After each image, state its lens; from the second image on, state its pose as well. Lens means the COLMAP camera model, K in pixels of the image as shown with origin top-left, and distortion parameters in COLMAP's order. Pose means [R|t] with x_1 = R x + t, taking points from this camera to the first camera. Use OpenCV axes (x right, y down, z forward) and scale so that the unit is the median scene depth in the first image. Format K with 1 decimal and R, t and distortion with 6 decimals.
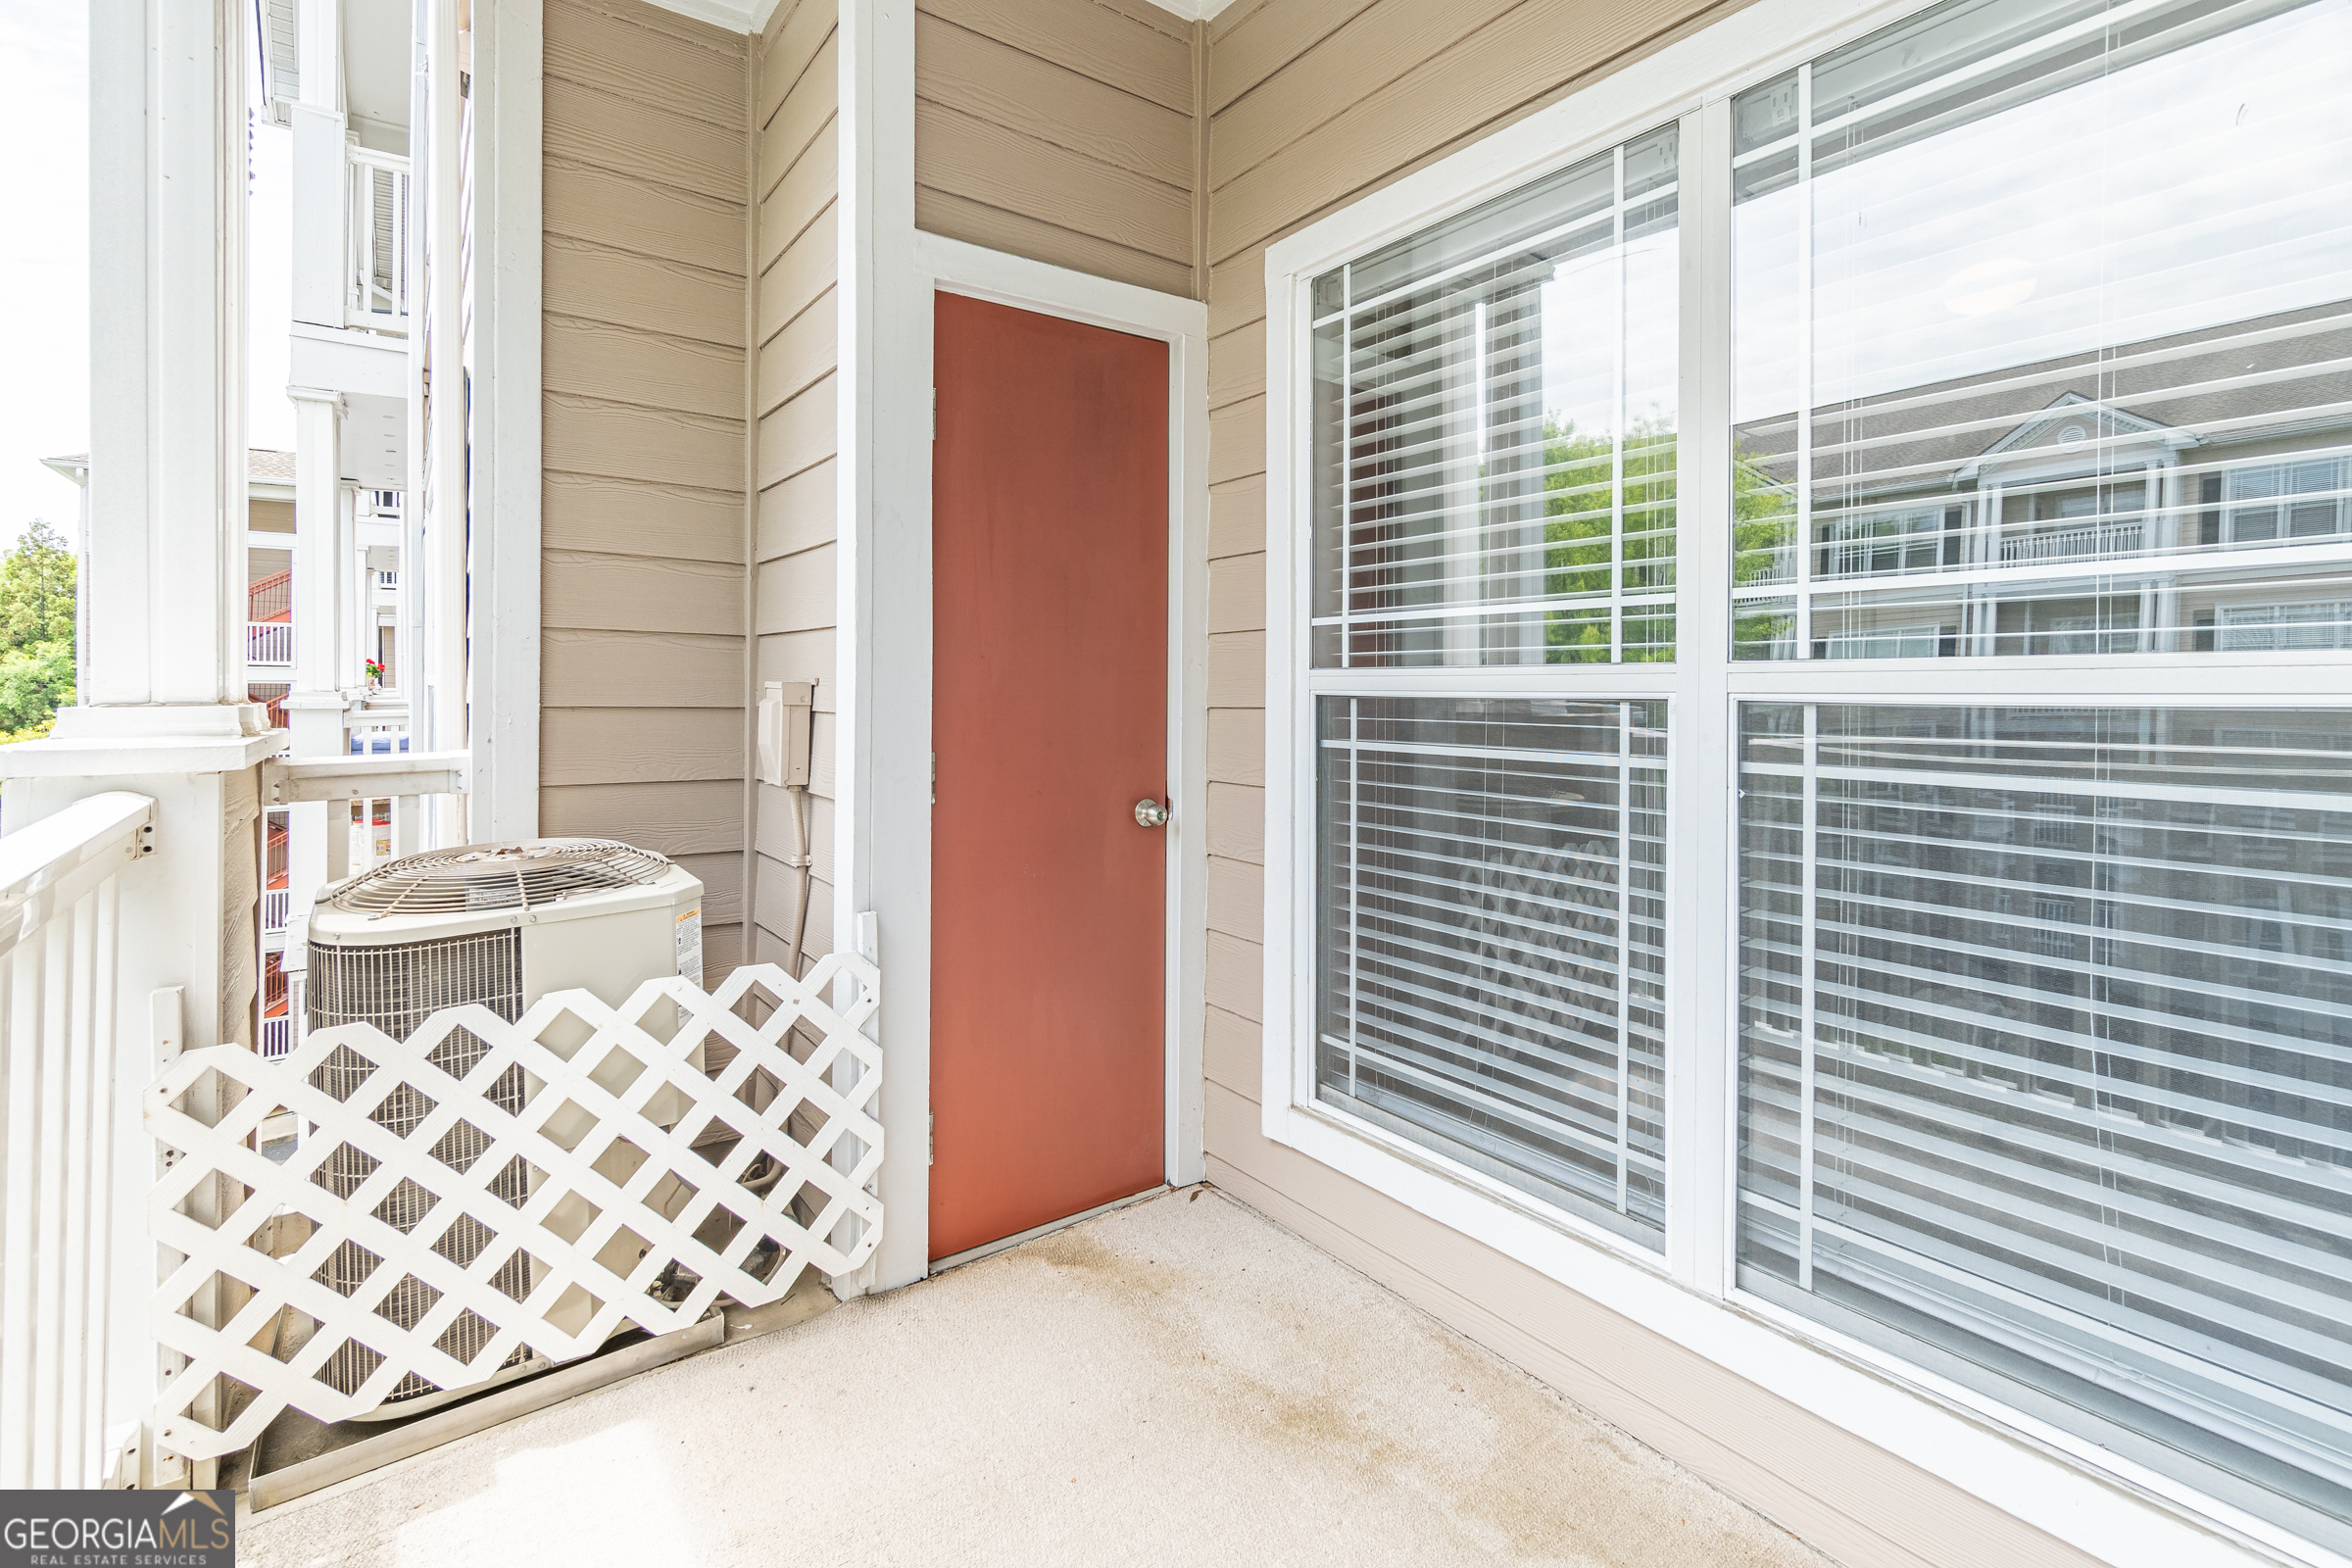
lens RADIAL K [[1077.3, 0, 1167.7], [0, 1077.3, 662.9], [0, 0, 1]] dist [-0.002458, -0.000459]
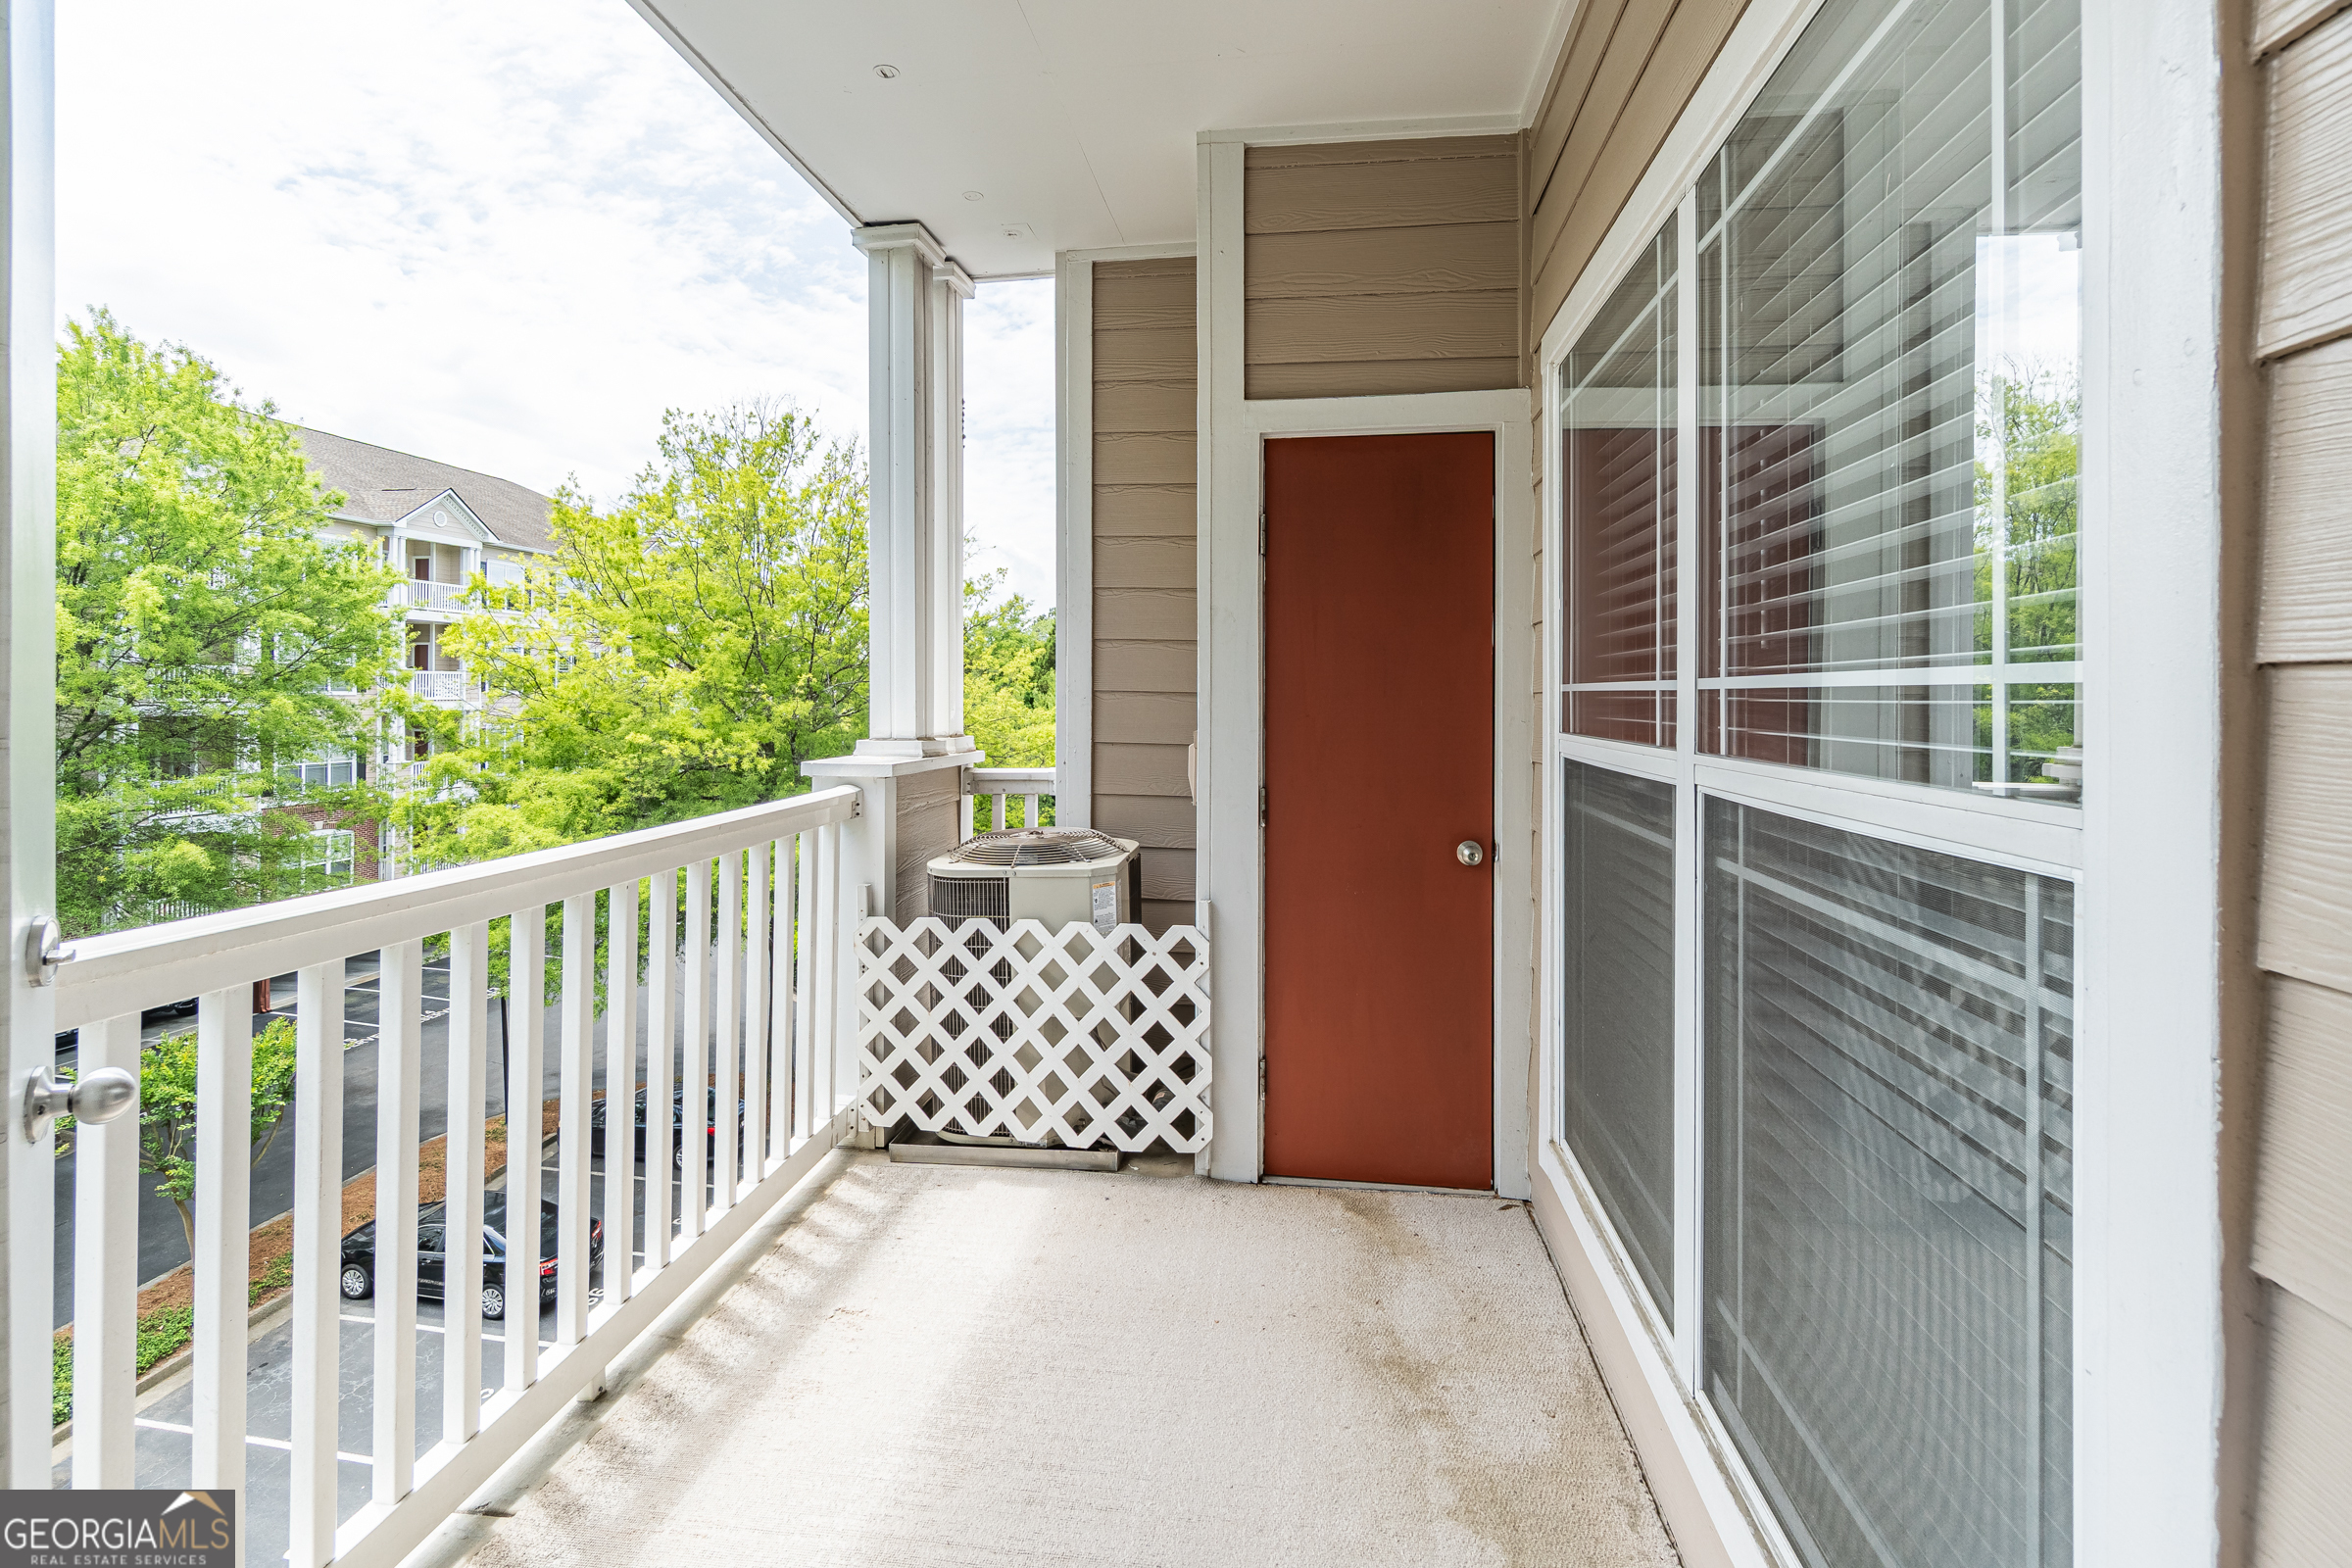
lens RADIAL K [[1077.3, 0, 1167.7], [0, 1077.3, 662.9], [0, 0, 1]] dist [-0.002458, -0.000459]
pose [[0.718891, -0.015934, -0.694940, 0.773445], [0.007903, 0.999860, -0.014749, -0.065925], [0.695078, 0.005111, 0.718916, -0.046082]]
